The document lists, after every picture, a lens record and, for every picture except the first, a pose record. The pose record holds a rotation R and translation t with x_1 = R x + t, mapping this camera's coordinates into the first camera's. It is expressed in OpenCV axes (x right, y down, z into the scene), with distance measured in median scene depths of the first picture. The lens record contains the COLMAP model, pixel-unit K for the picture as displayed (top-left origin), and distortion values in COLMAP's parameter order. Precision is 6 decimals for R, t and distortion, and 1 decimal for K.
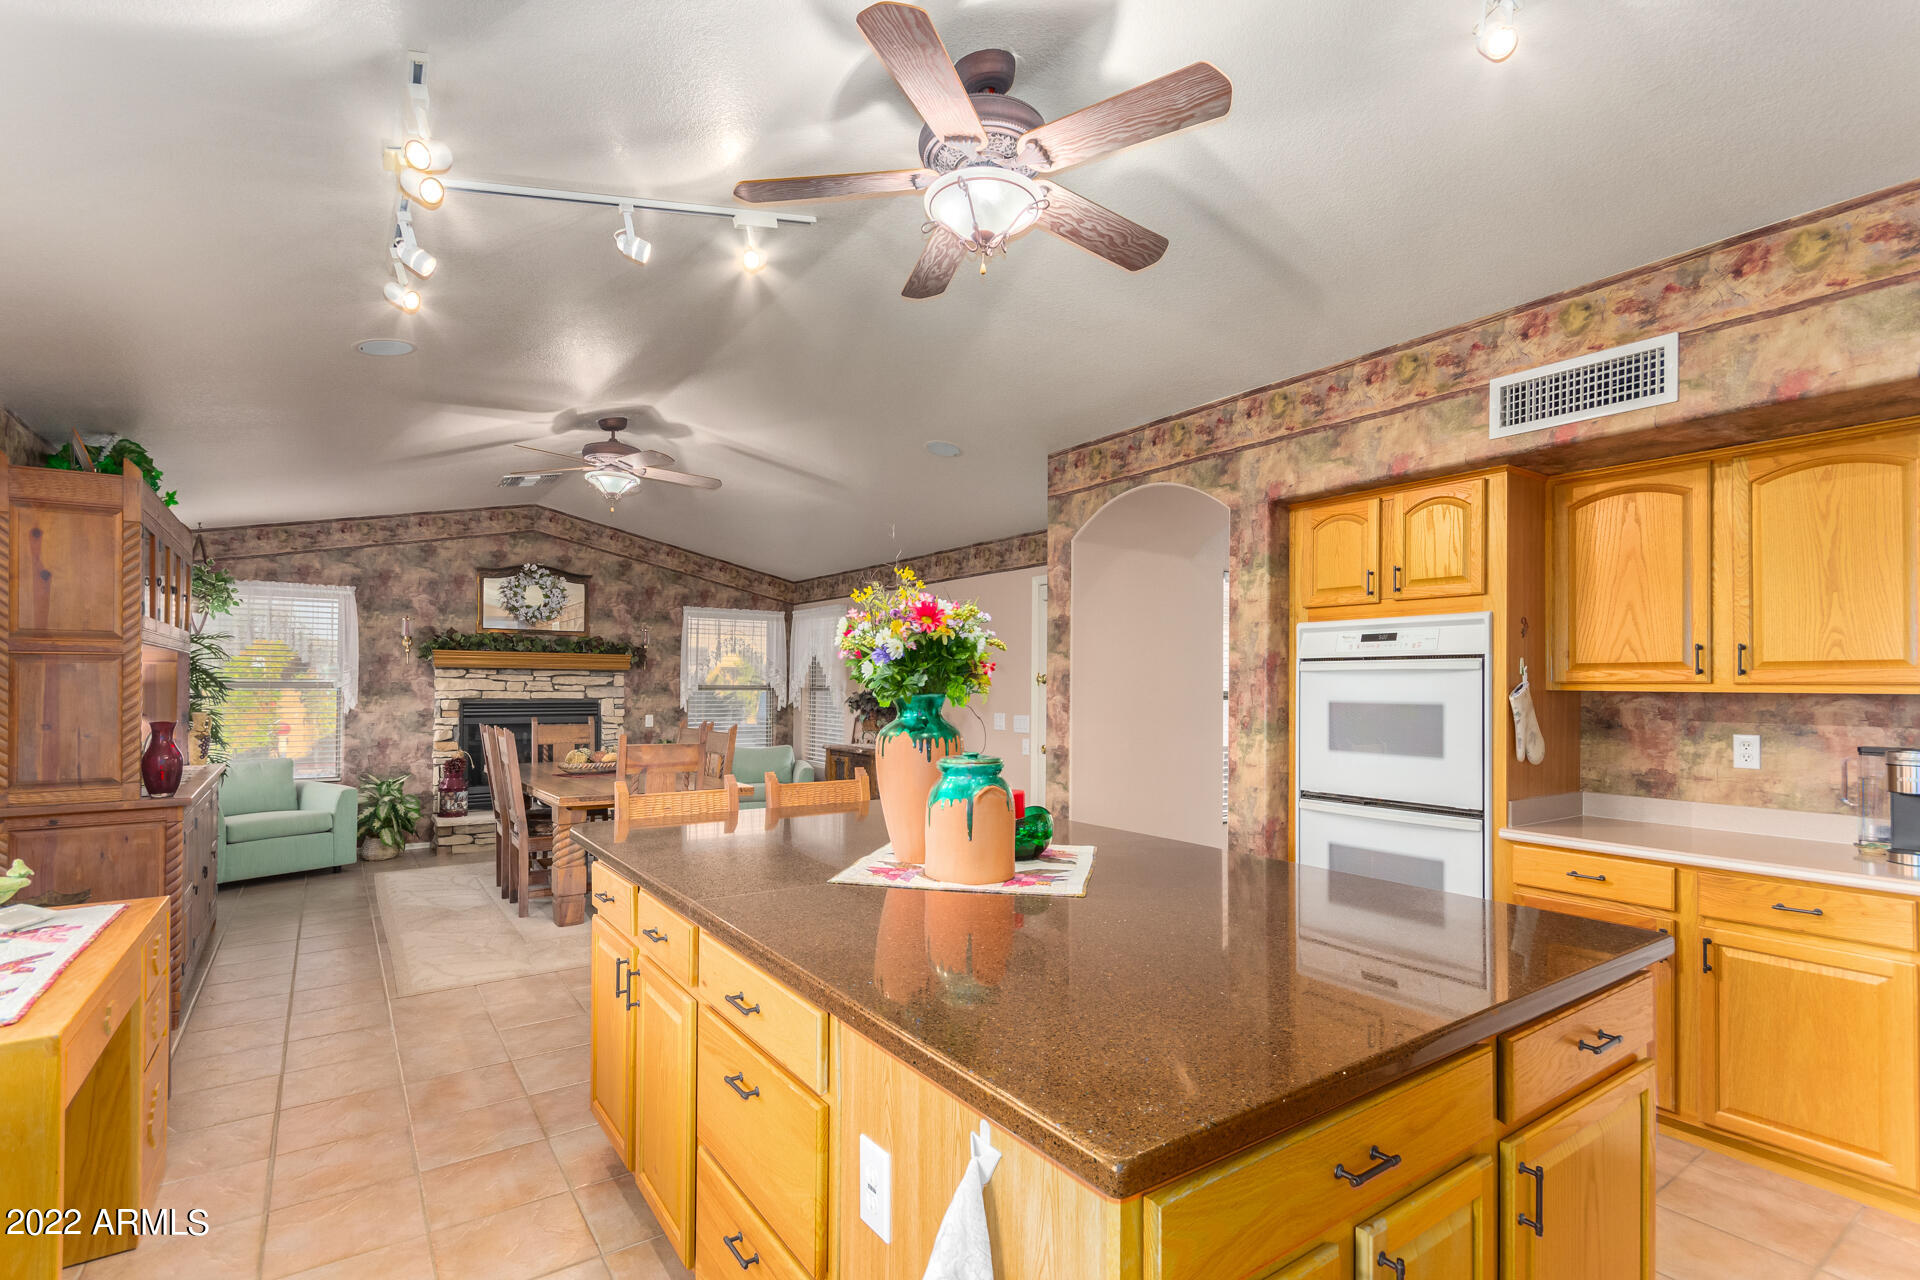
lens RADIAL K [[900.9, 0, 955.1], [0, 900.9, 674.5], [0, 0, 1]] dist [-0.004776, 0.004292]
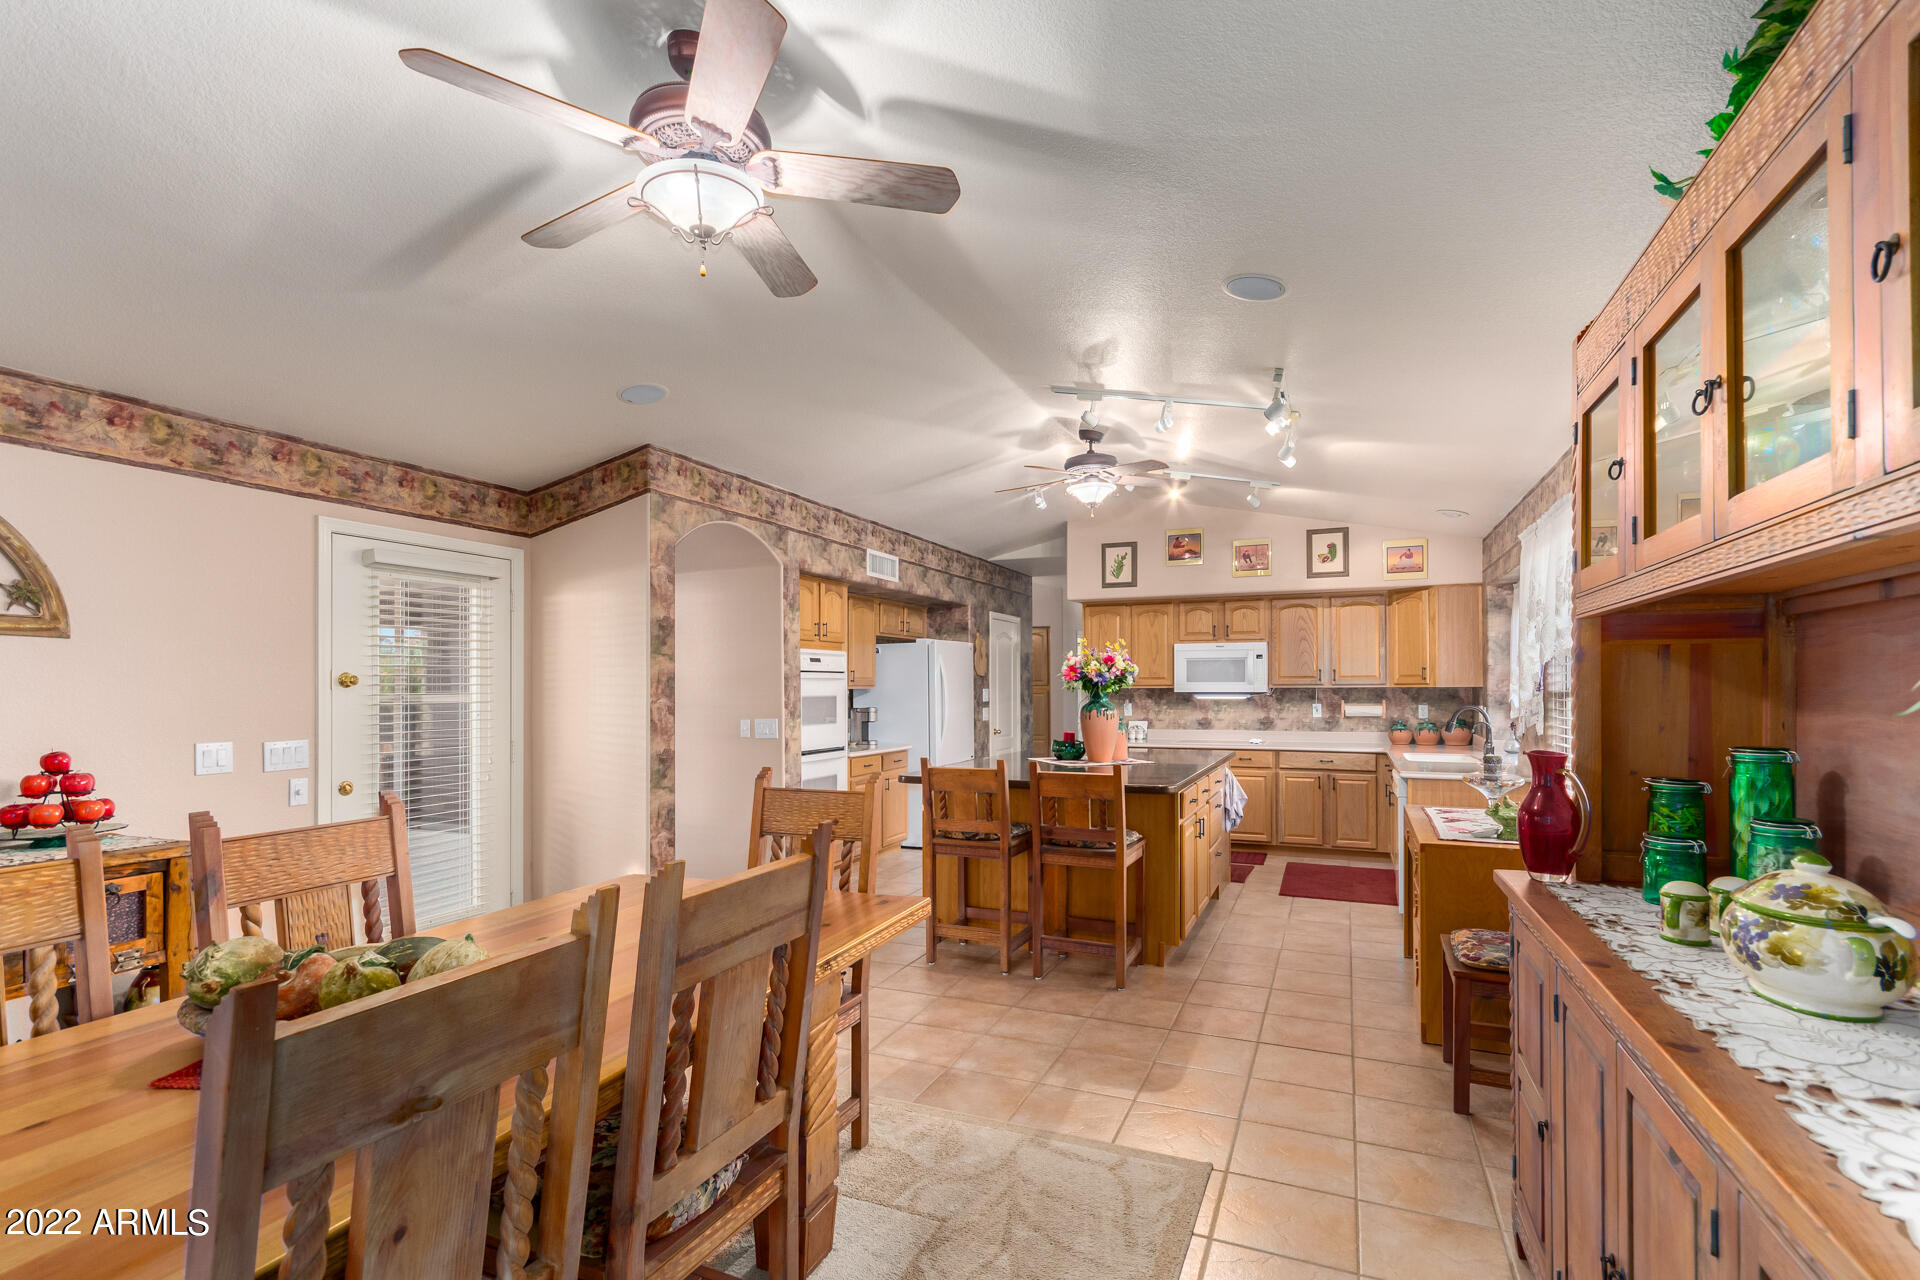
lens RADIAL K [[900.9, 0, 951.0], [0, 900.9, 683.3], [0, 0, 1]] dist [-0.004776, 0.004292]
pose [[-0.515663, 0.001216, 0.856791, -1.092144], [-0.011060, 0.999906, -0.008076, 0.014539], [-0.856720, -0.013641, -0.515601, 1.526140]]
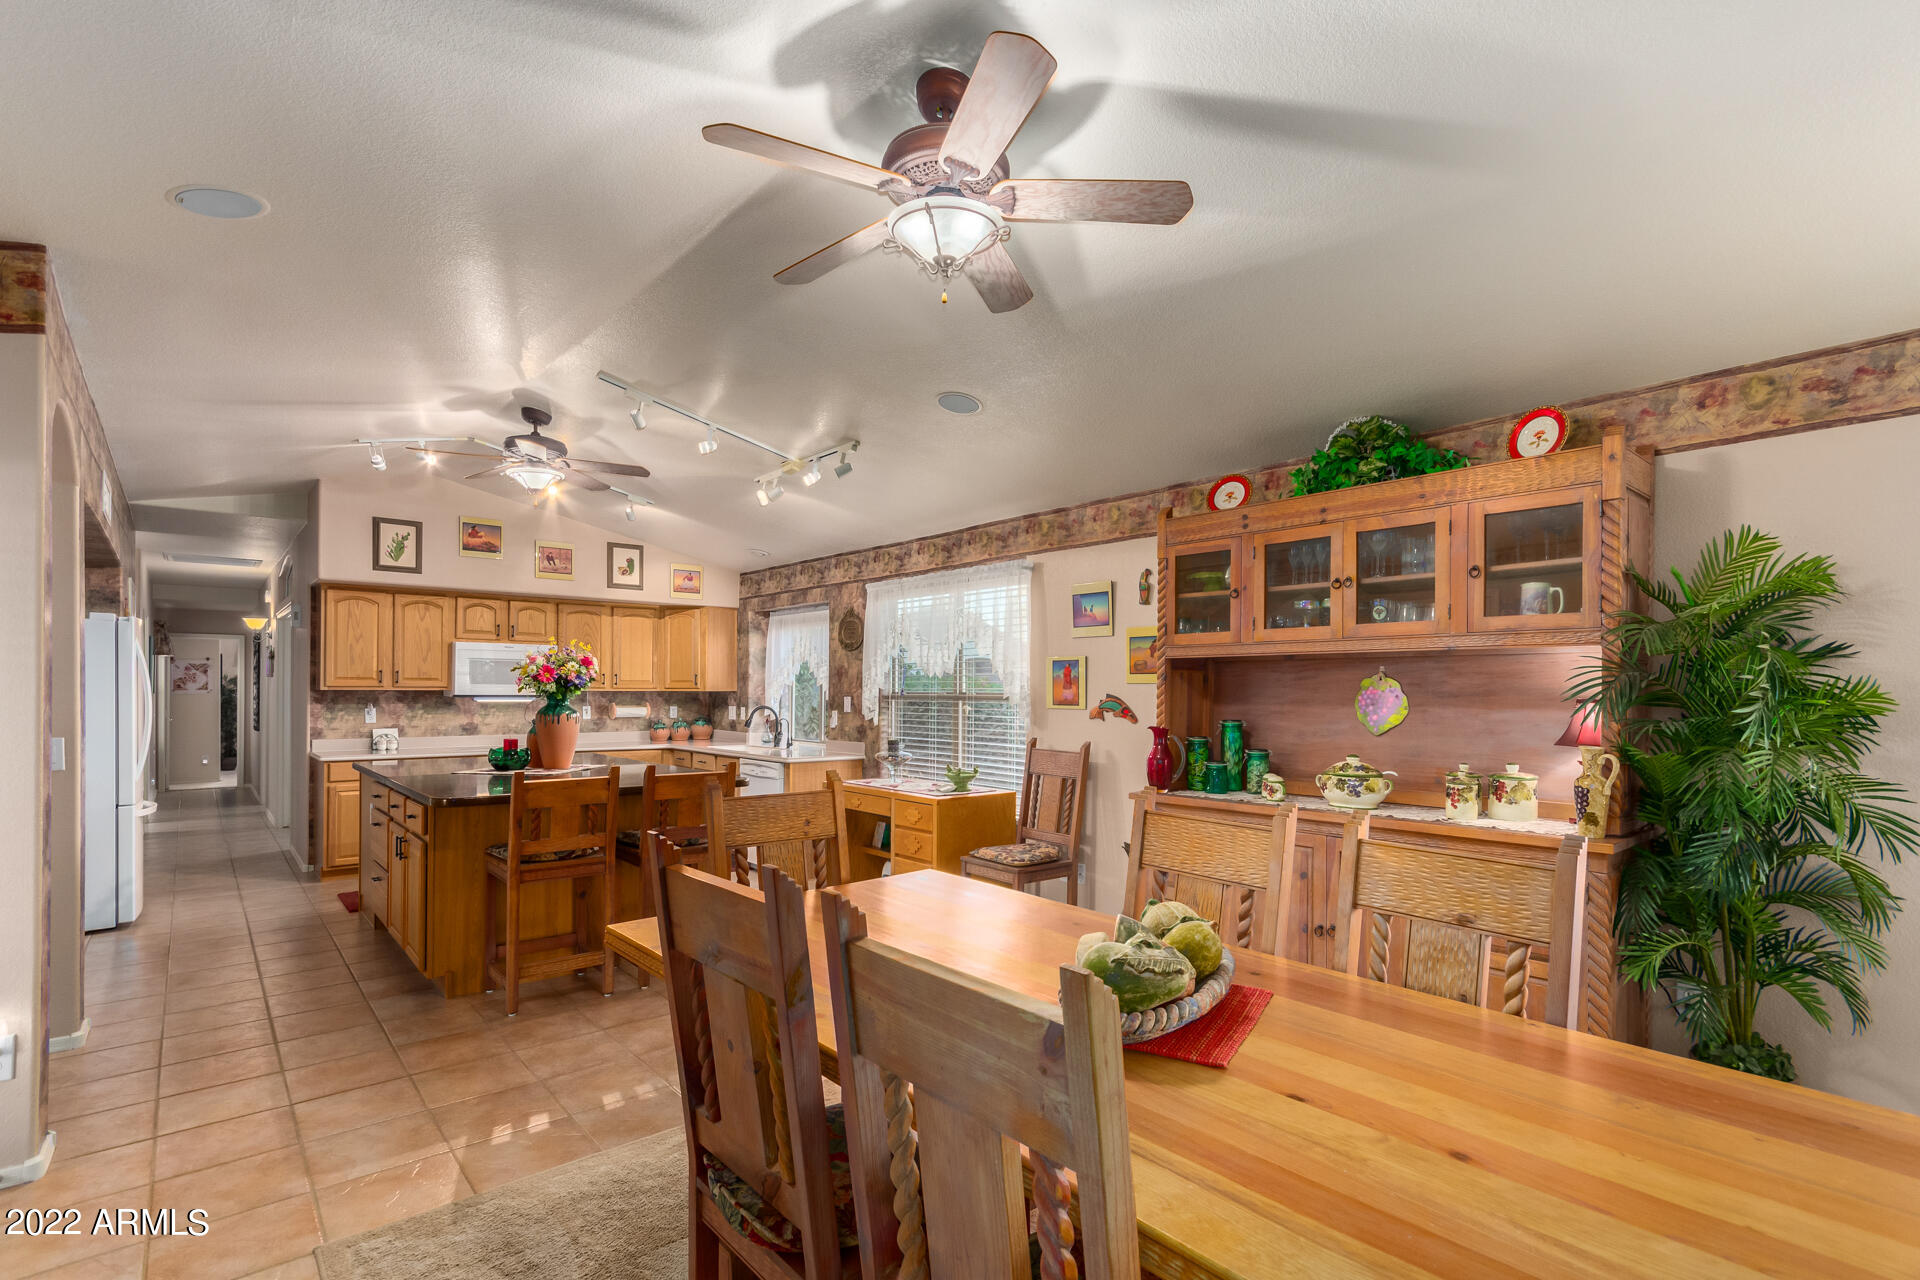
lens RADIAL K [[900.9, 0, 972.1], [0, 900.9, 685.2], [0, 0, 1]] dist [-0.004776, 0.004292]
pose [[-0.995858, -0.011863, -0.090146, -0.519672], [-0.009844, 0.999691, -0.022810, 0.024426], [0.090389, -0.021828, -0.995667, 1.955038]]
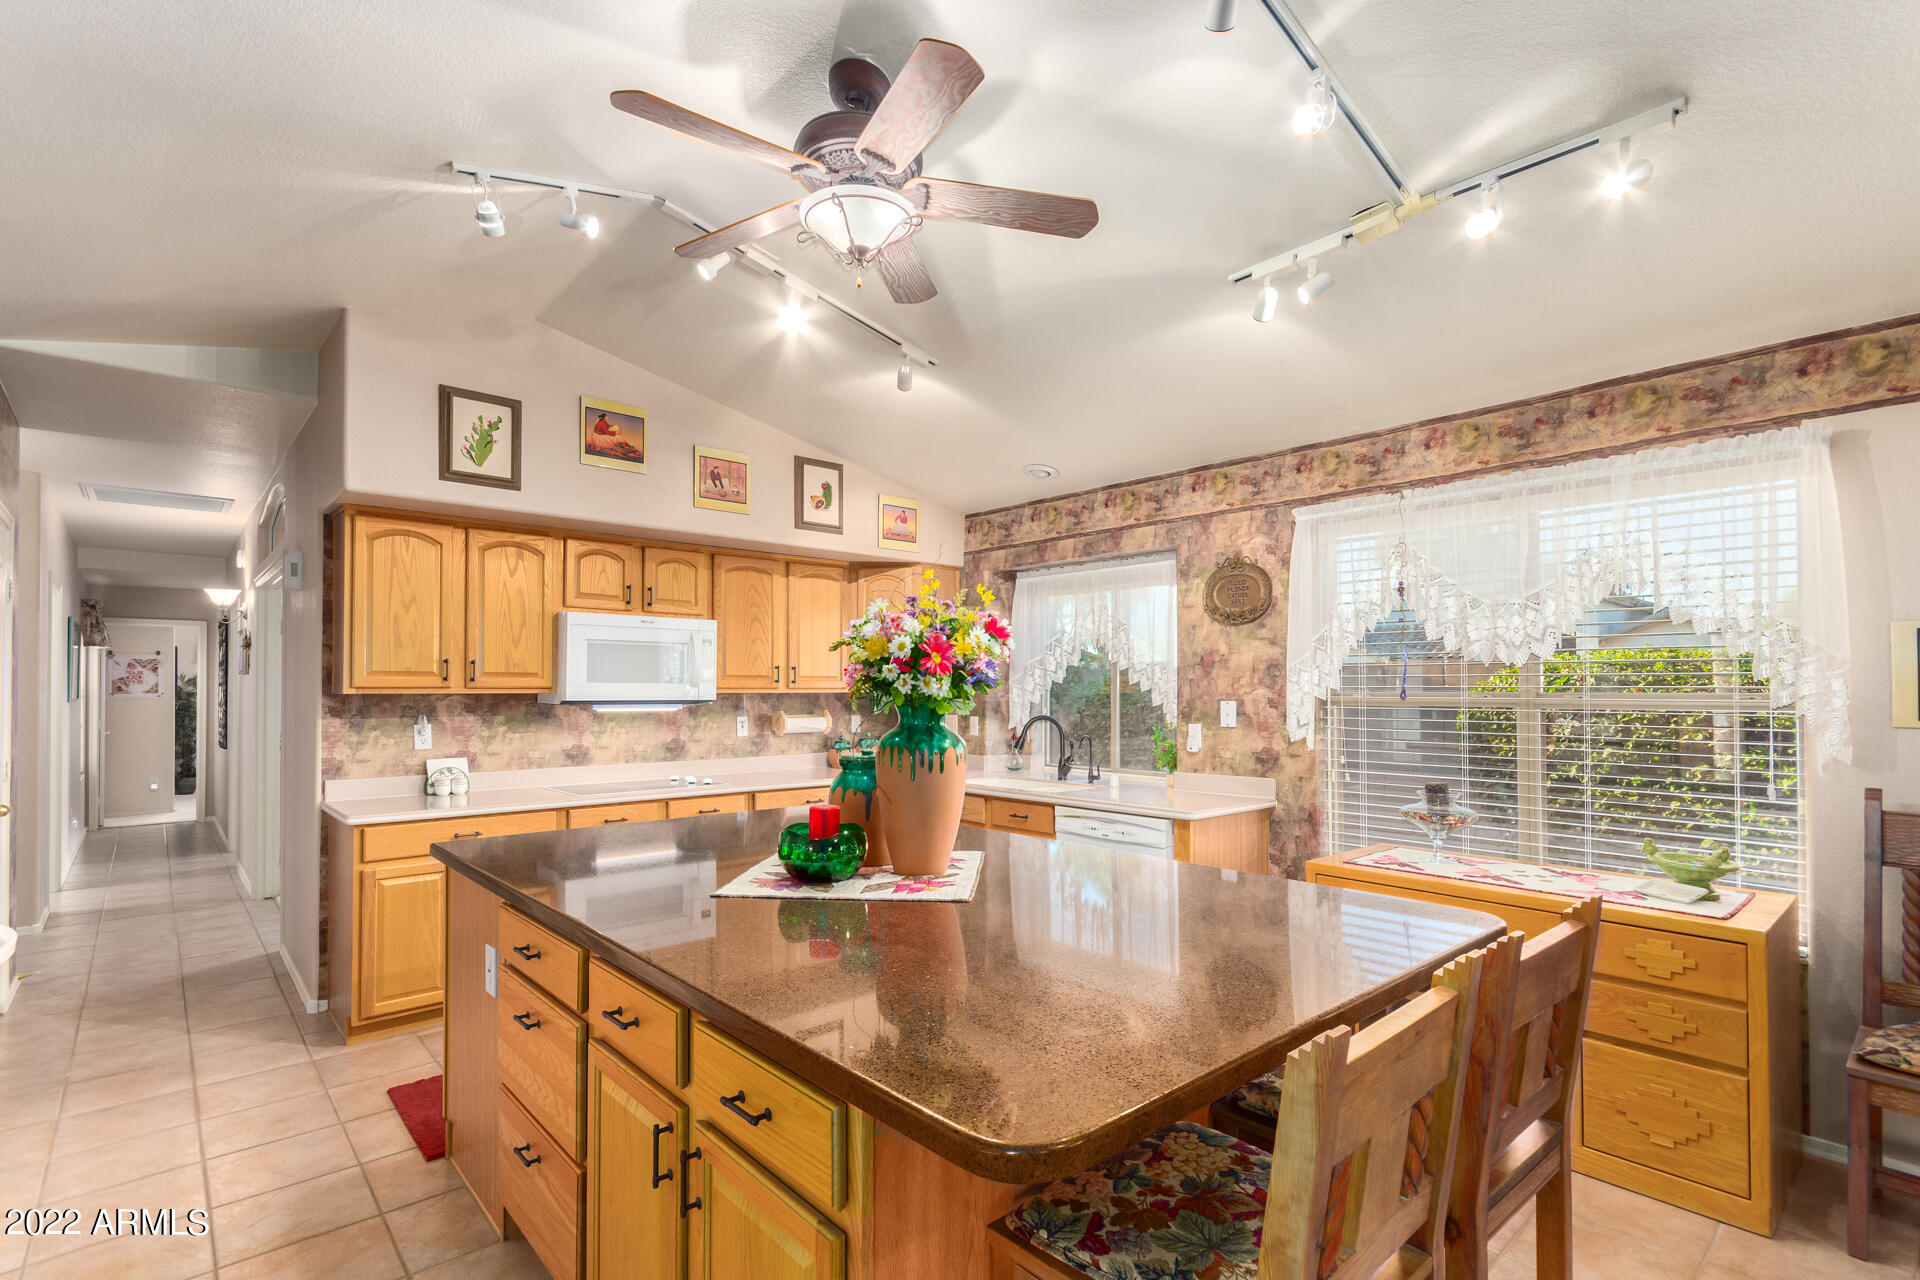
lens RADIAL K [[900.9, 0, 956.9], [0, 900.9, 676.0], [0, 0, 1]] dist [-0.004776, 0.004292]
pose [[-0.994346, -0.007023, -0.105956, -0.008416], [-0.004013, 0.999583, -0.028592, 0.011112], [0.106112, -0.028005, -0.993960, 1.193334]]
